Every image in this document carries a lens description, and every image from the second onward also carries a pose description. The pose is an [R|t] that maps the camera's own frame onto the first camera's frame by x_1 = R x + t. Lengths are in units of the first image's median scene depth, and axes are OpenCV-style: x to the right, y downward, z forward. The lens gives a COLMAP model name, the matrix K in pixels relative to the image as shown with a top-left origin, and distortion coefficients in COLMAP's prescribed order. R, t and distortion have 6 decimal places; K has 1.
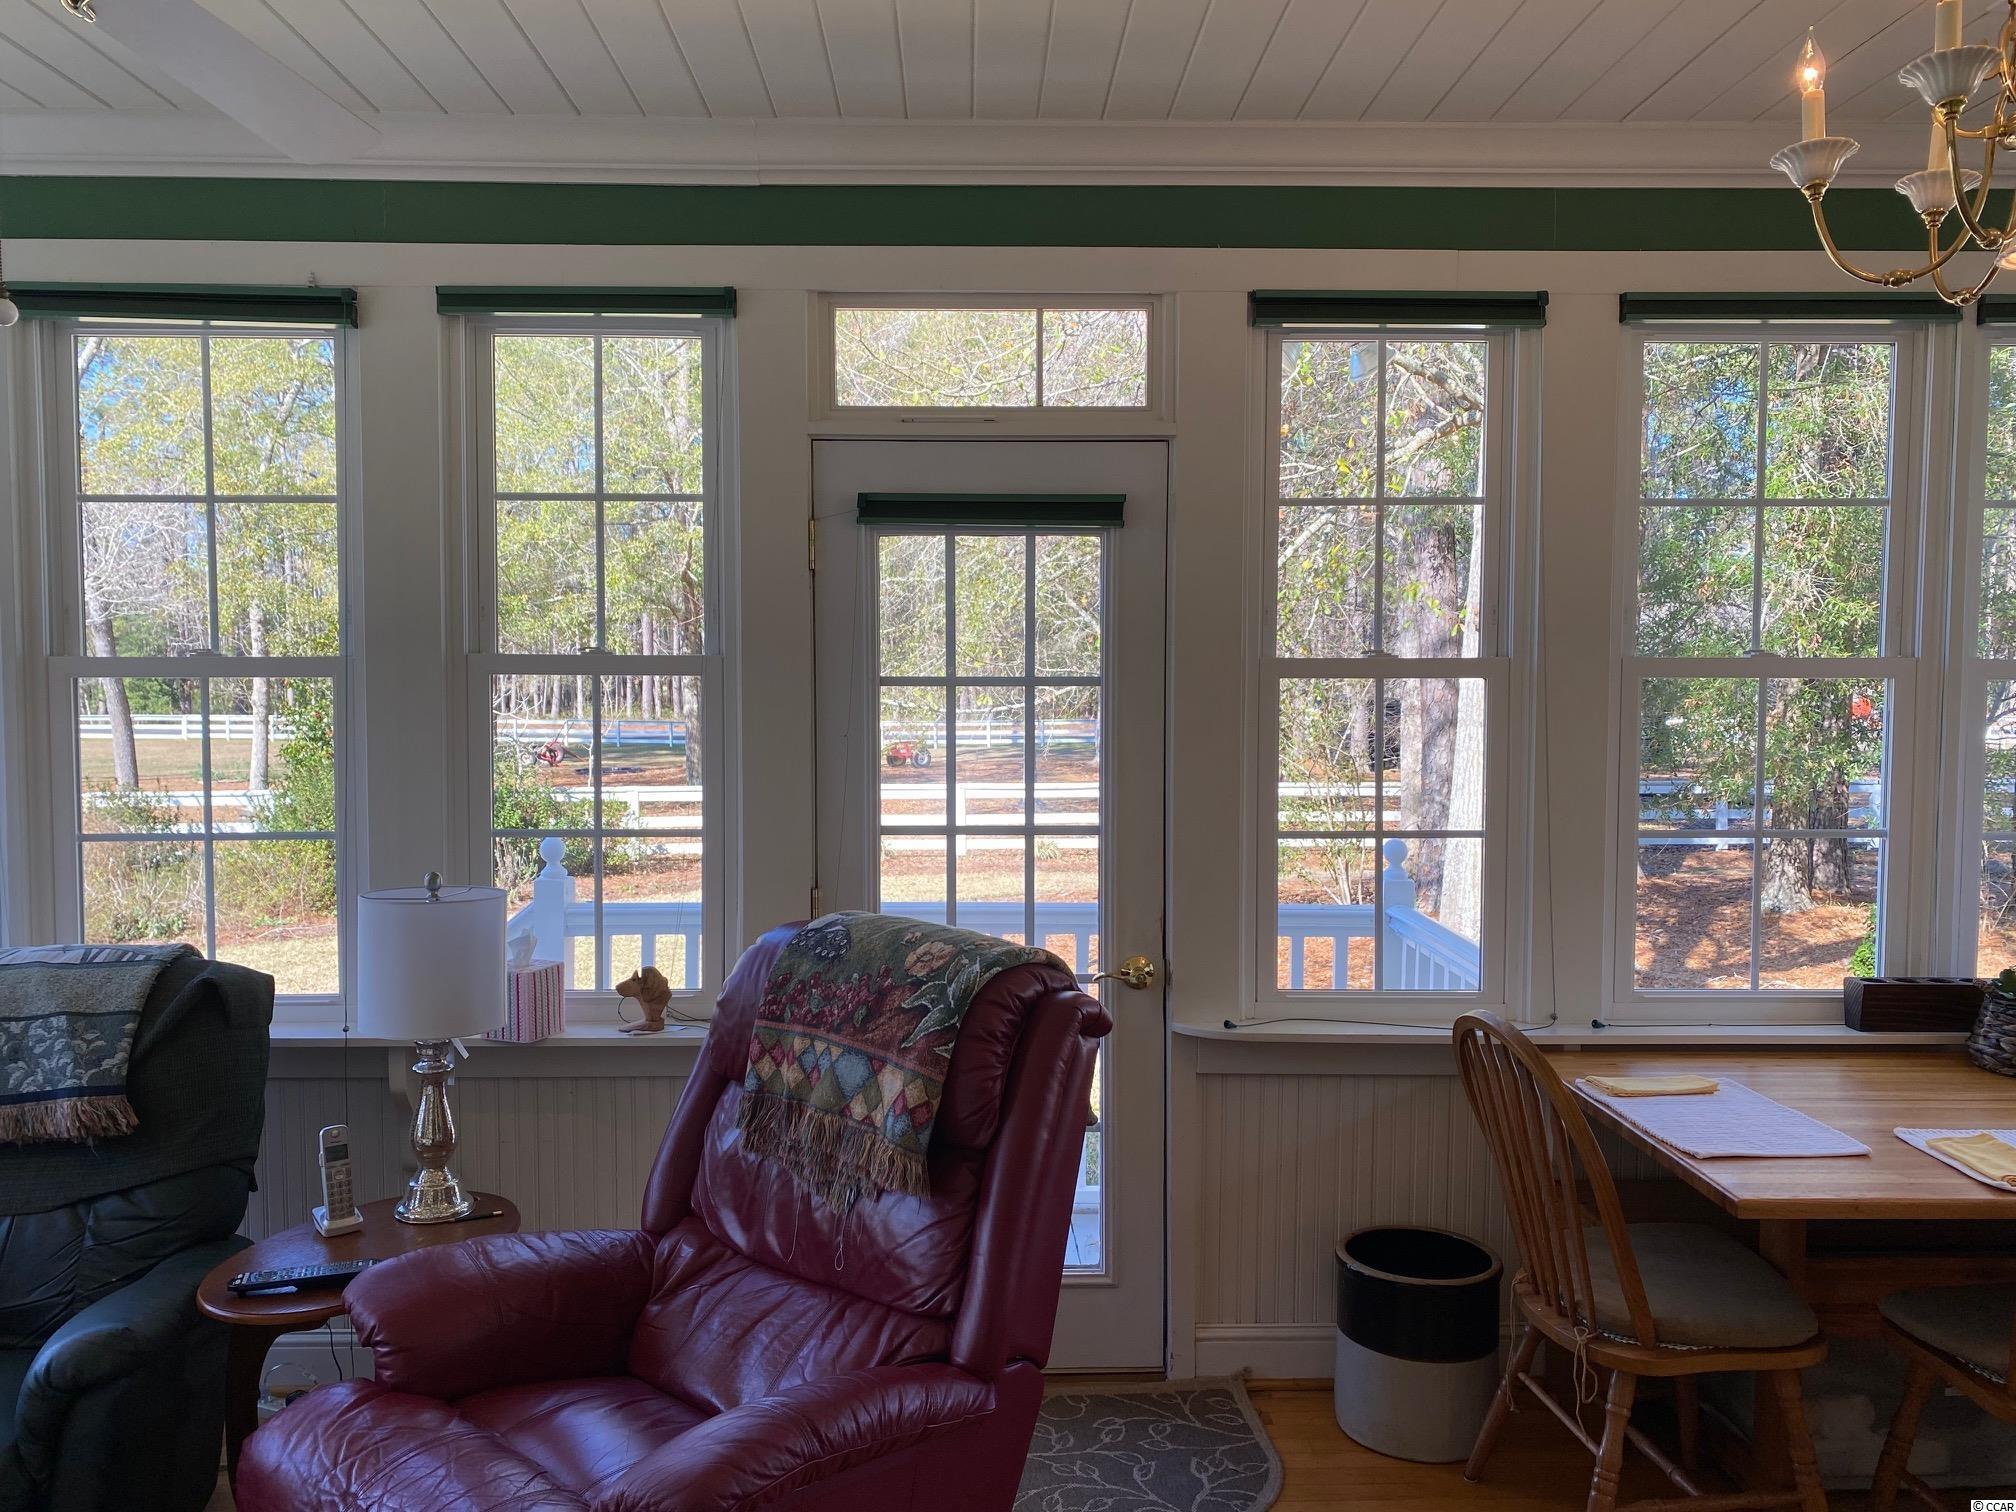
lens RADIAL K [[1534.6, 0, 1002.5], [0, 1534.6, 761.6], [0, 0, 1]] dist [0.055781, -0.069104]
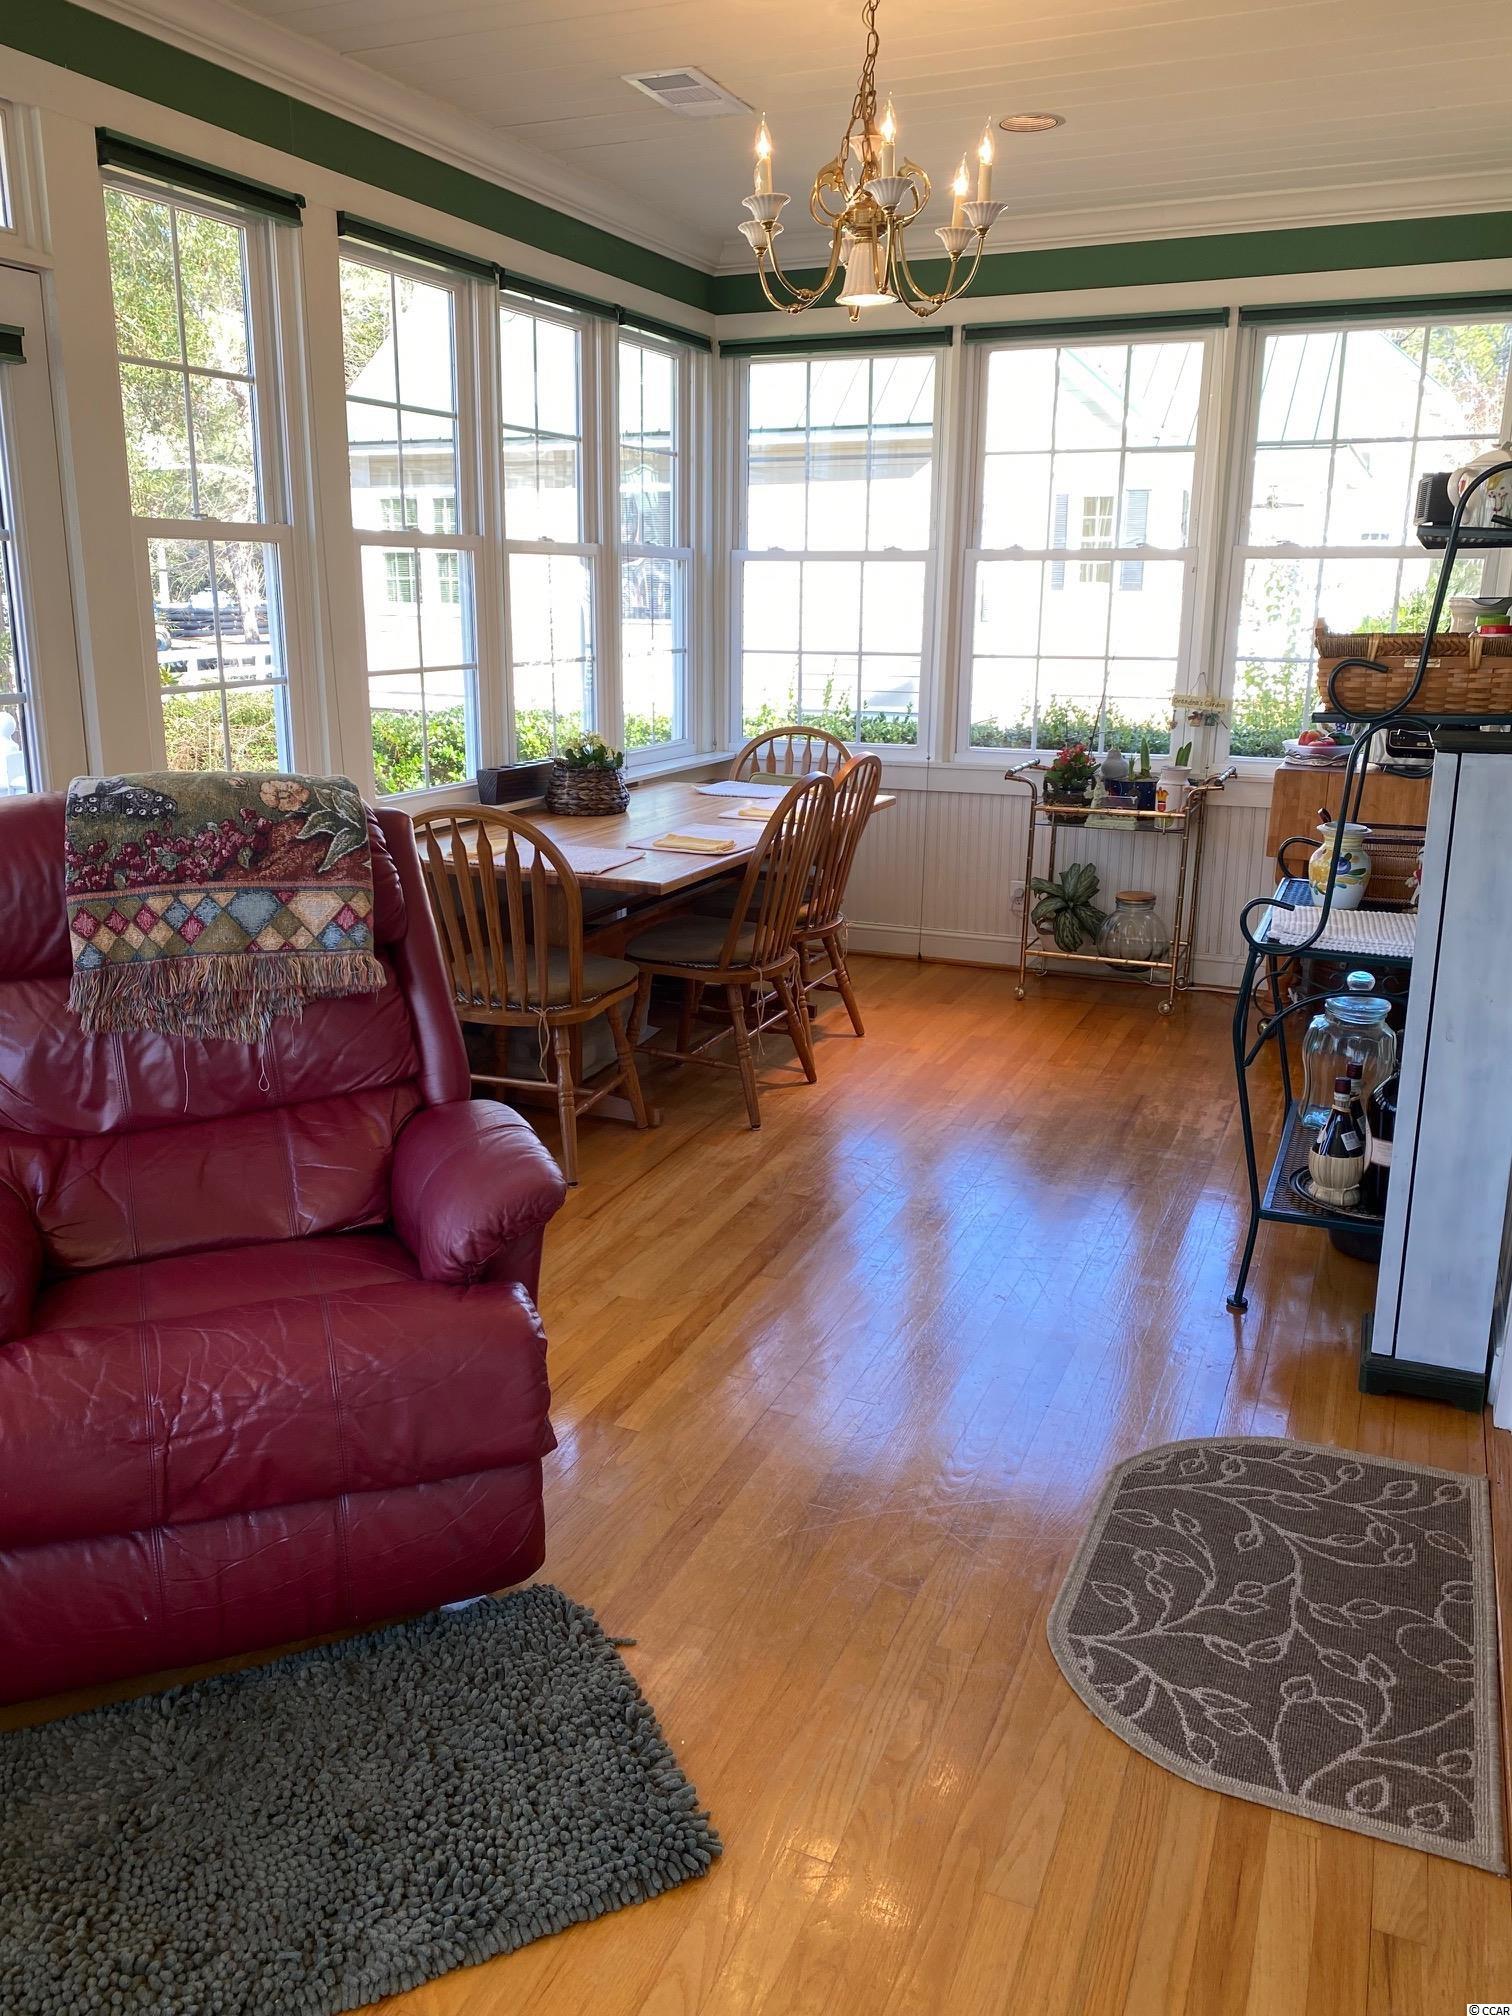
lens RADIAL K [[1534.6, 0, 745.4], [0, 1534.6, 993.1], [0, 0, 1]] dist [0.055781, -0.069104]
pose [[0.418789, -0.230886, 0.878241, -0.845261], [0.041610, 0.971000, 0.235430, 0.020230], [-0.907130, -0.062052, 0.416252, 0.232199]]
